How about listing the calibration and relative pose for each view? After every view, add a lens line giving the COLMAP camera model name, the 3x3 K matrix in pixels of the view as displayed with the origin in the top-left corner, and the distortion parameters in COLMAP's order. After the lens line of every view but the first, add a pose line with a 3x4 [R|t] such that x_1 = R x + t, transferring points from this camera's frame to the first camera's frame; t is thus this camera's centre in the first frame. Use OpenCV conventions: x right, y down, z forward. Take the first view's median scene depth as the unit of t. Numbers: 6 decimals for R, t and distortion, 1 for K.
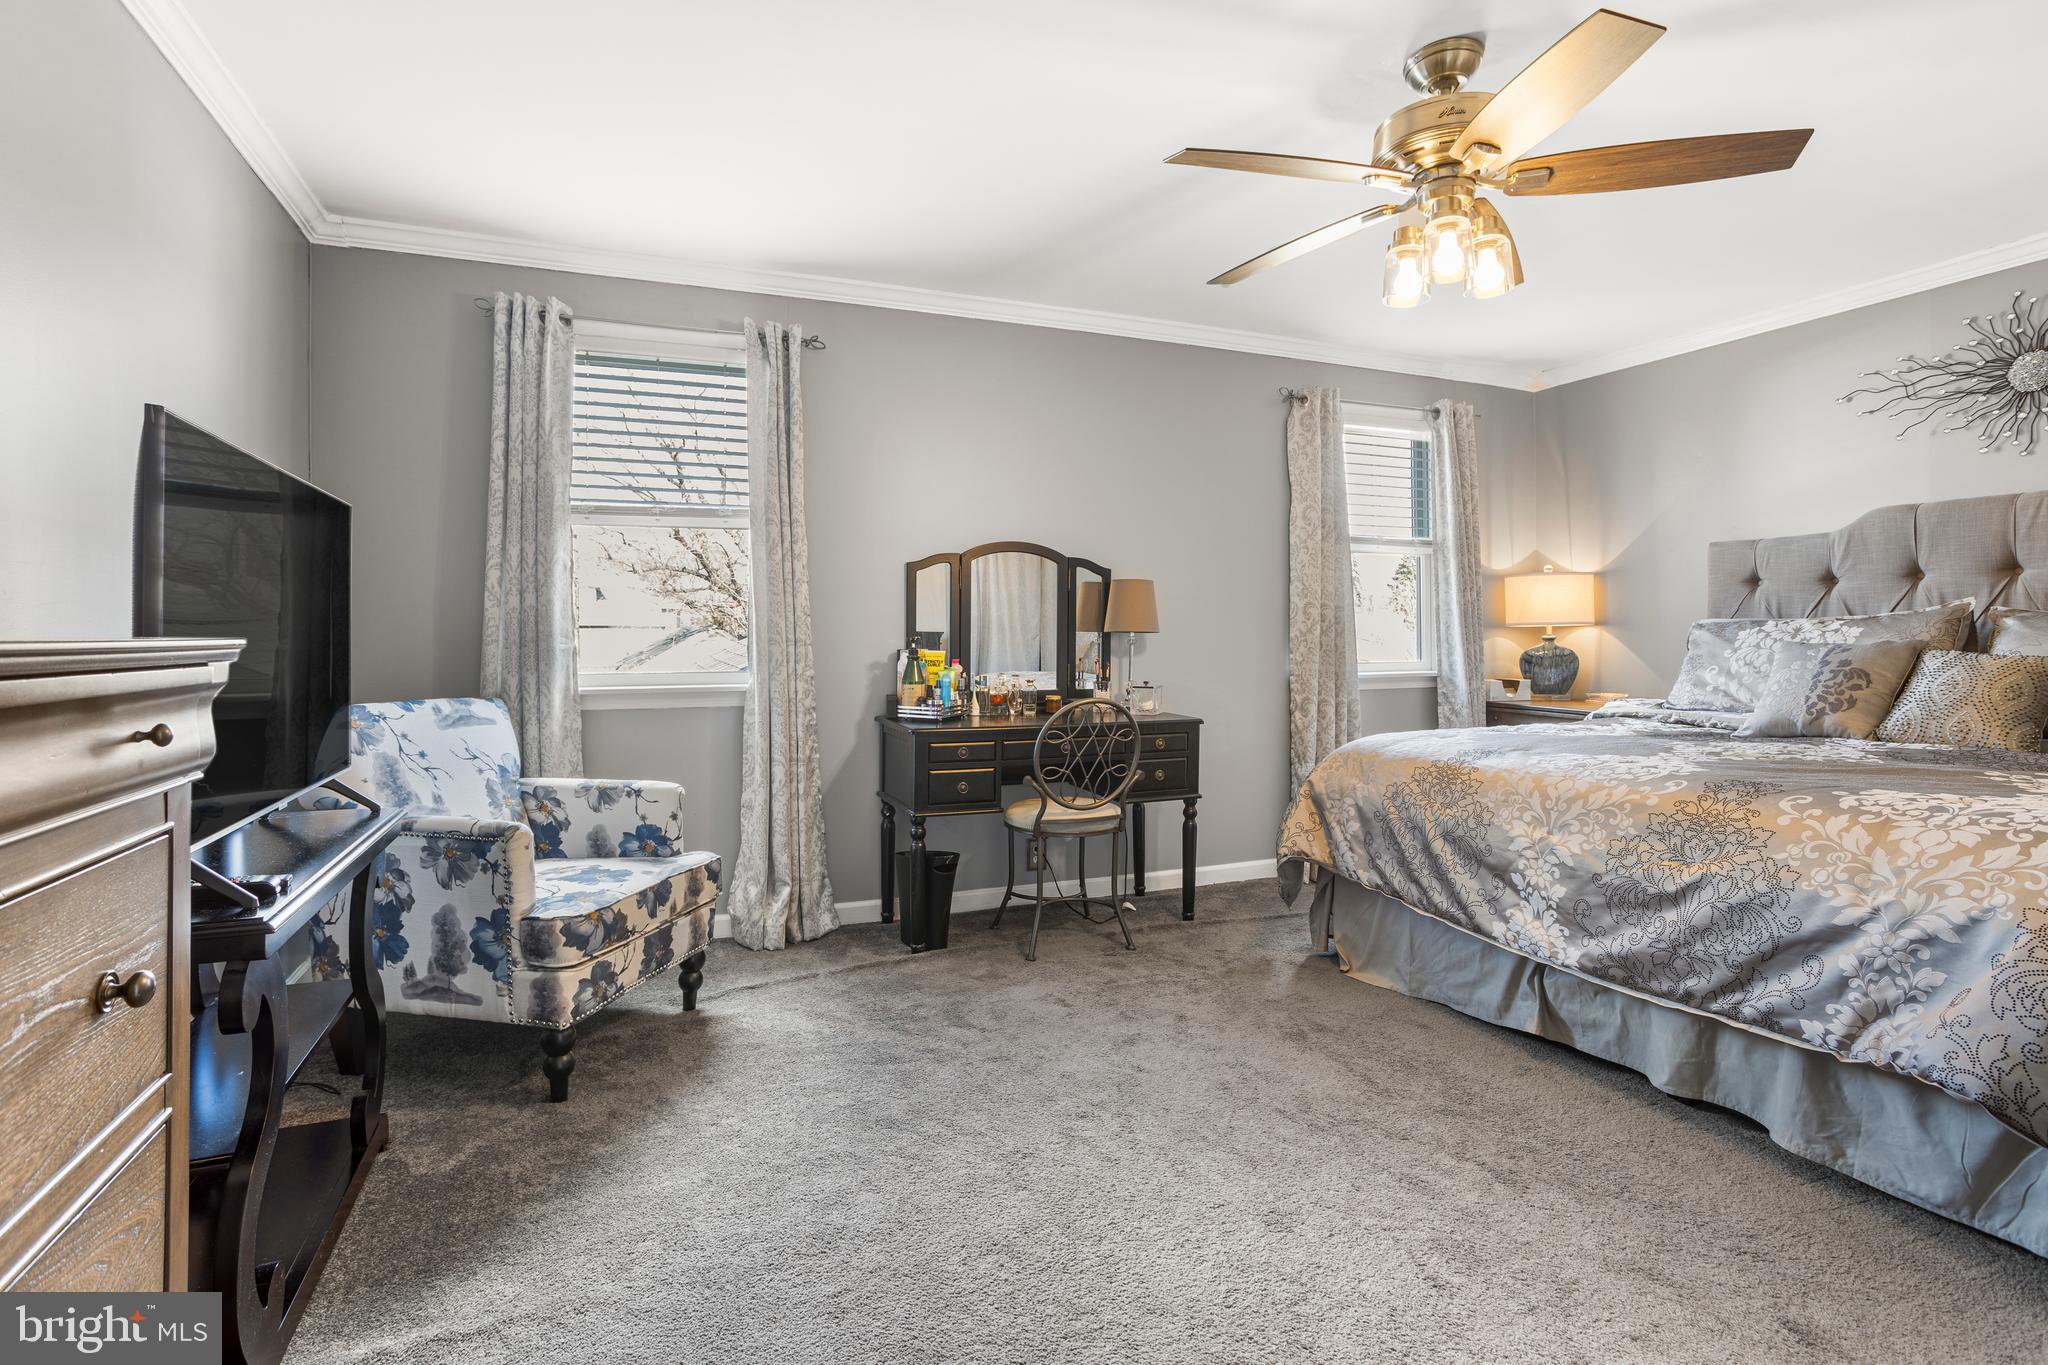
lens RADIAL K [[1007.6, 0, 1088.8], [0, 1007.6, 665.8], [0, 0, 1]] dist [-0.023155, 0.033510]
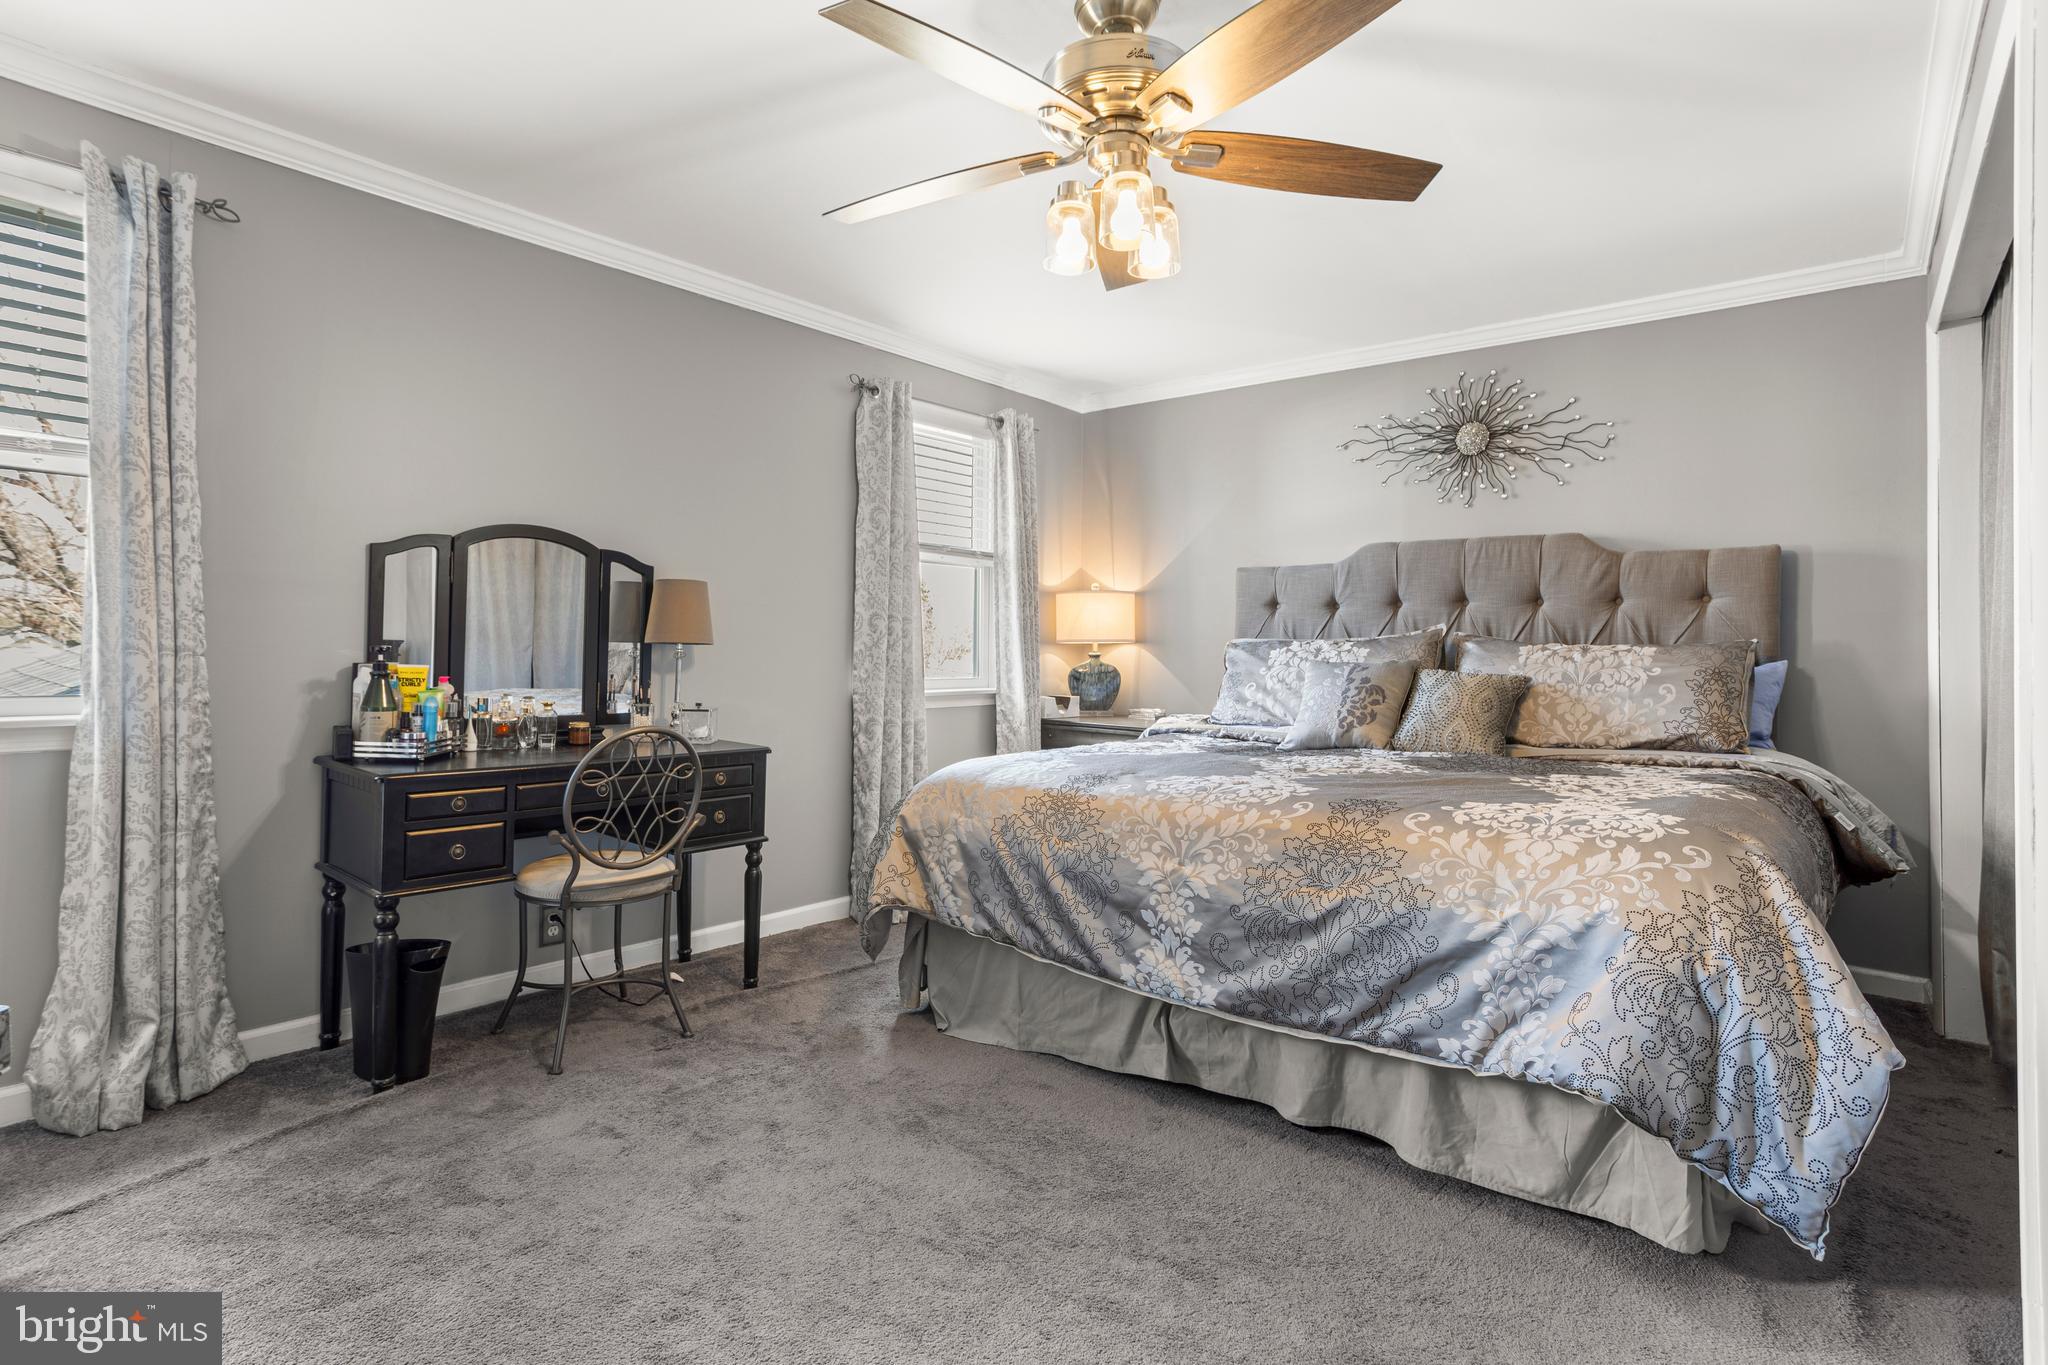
lens RADIAL K [[1001.9, 0, 1018.9], [0, 1001.9, 653.2], [0, 0, 1]] dist [-0.049209, 0.032915]
pose [[0.908311, 0.010160, 0.418173, -0.057494], [0.001099, 0.999644, -0.026673, -0.004161], [-0.418295, 0.024687, 0.907976, 0.177183]]
